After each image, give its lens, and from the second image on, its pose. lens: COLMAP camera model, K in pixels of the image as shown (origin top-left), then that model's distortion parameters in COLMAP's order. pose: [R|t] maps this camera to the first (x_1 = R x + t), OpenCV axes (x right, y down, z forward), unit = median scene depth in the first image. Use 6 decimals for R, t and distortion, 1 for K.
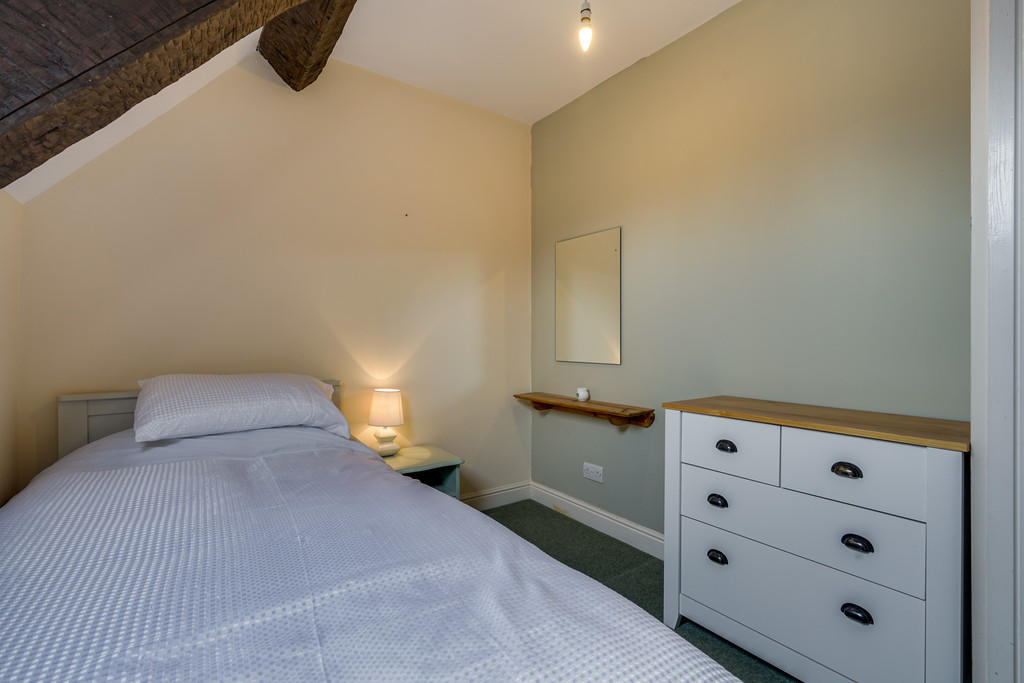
lens RADIAL K [[459.8, 0, 515.7], [0, 459.8, 341.1], [0, 0, 1]] dist [-0.004000, 0.000045]
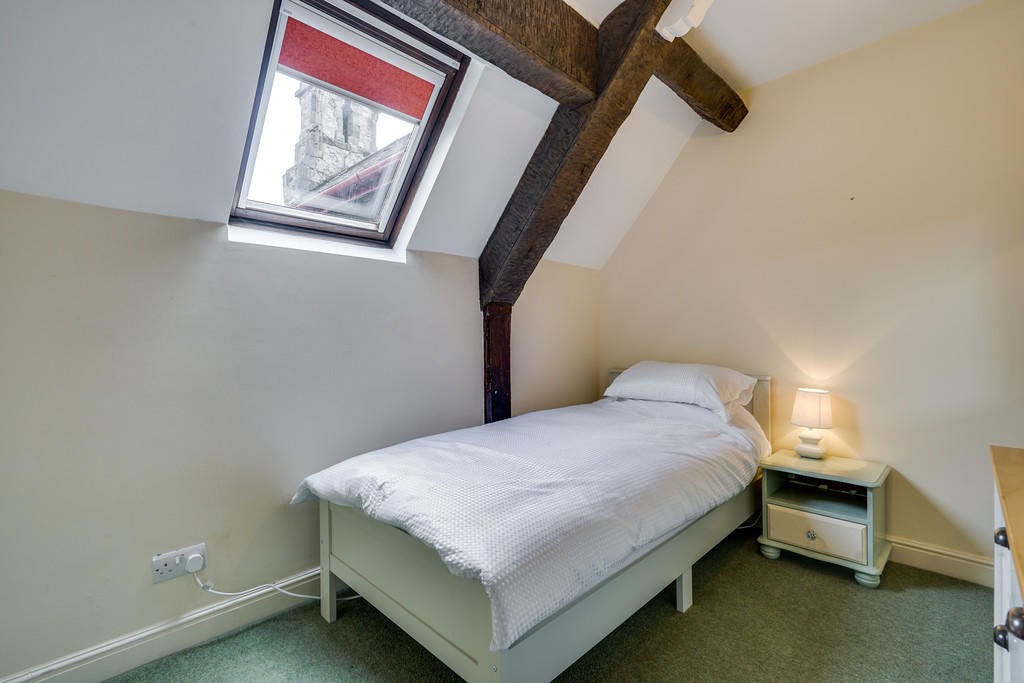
lens RADIAL K [[459.8, 0, 515.7], [0, 459.8, 341.1], [0, 0, 1]] dist [-0.004000, 0.000045]
pose [[0.175051, 0.000447, -0.984559, 0.567350], [0.003150, 0.999995, 0.001014, 0.000199], [0.984554, -0.003279, 0.175048, 0.217408]]
